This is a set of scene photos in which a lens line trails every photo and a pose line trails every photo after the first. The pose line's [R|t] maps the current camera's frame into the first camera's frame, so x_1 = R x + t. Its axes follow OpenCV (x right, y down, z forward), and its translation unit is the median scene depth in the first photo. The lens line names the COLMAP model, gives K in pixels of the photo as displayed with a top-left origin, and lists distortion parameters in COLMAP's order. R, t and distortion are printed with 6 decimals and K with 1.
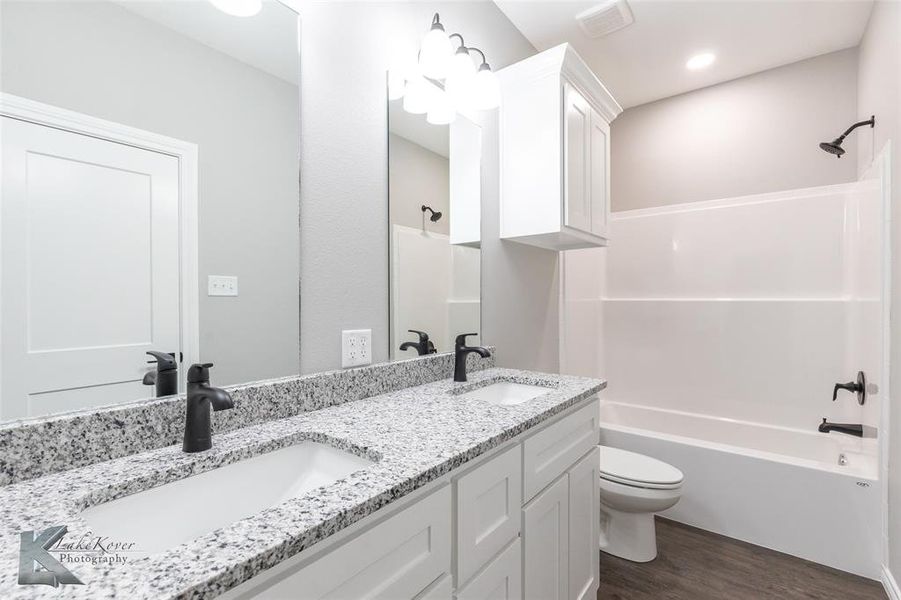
lens RADIAL K [[409.4, 0, 450.8], [0, 409.4, 296.5], [0, 0, 1]] dist [-0.000261, -0.000156]
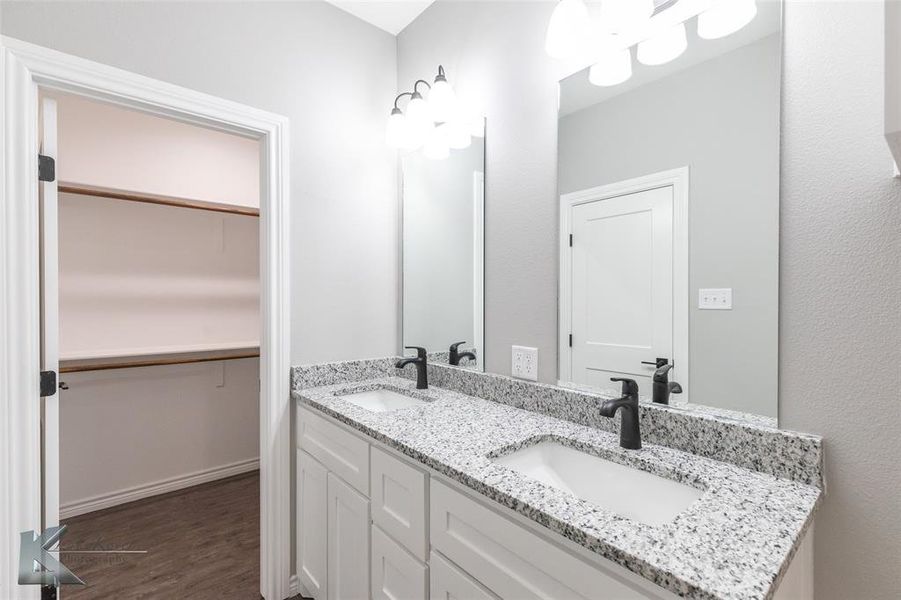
lens RADIAL K [[409.4, 0, 450.7], [0, 409.4, 305.4], [0, 0, 1]] dist [-0.000261, -0.000156]
pose [[-0.213157, 0.009826, -0.976968, 1.015673], [0.009487, 0.999923, 0.007987, -0.047415], [0.976972, -0.007566, -0.213234, 1.167442]]
